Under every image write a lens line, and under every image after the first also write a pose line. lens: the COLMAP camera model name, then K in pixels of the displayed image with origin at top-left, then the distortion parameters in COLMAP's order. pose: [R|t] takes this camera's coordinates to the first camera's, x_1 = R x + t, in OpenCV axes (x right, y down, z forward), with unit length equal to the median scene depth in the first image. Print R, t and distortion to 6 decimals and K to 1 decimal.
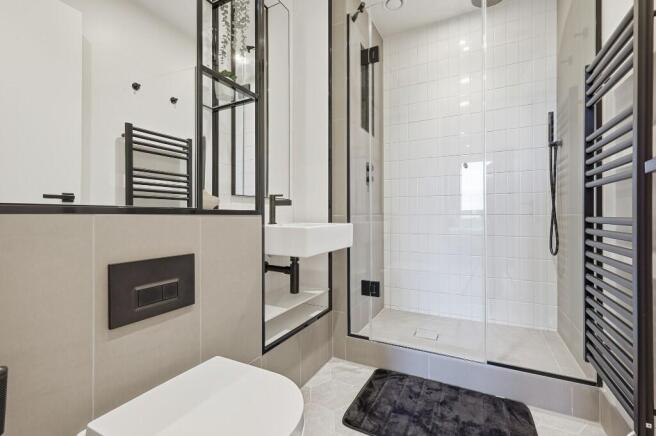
lens RADIAL K [[284.8, 0, 323.9], [0, 284.8, 219.0], [0, 0, 1]] dist [-0.005006, 0.000514]
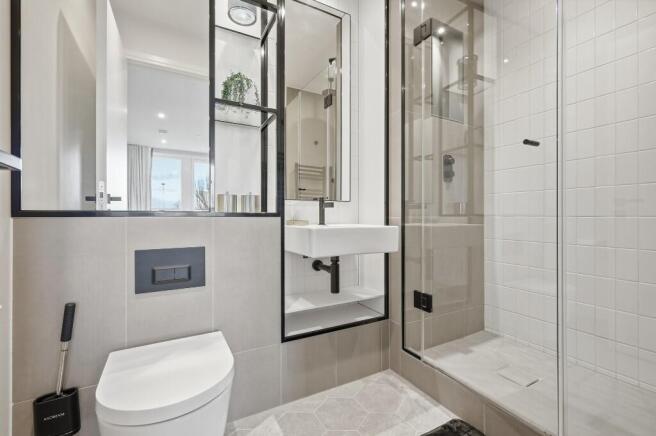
lens RADIAL K [[284.8, 0, 331.4], [0, 284.8, 216.5], [0, 0, 1]] dist [-0.005006, 0.000514]
pose [[0.857574, 0.006357, -0.514321, 0.391436], [-0.010657, 0.999929, -0.005410, -0.008516], [0.514250, 0.010120, 0.857581, 0.109426]]
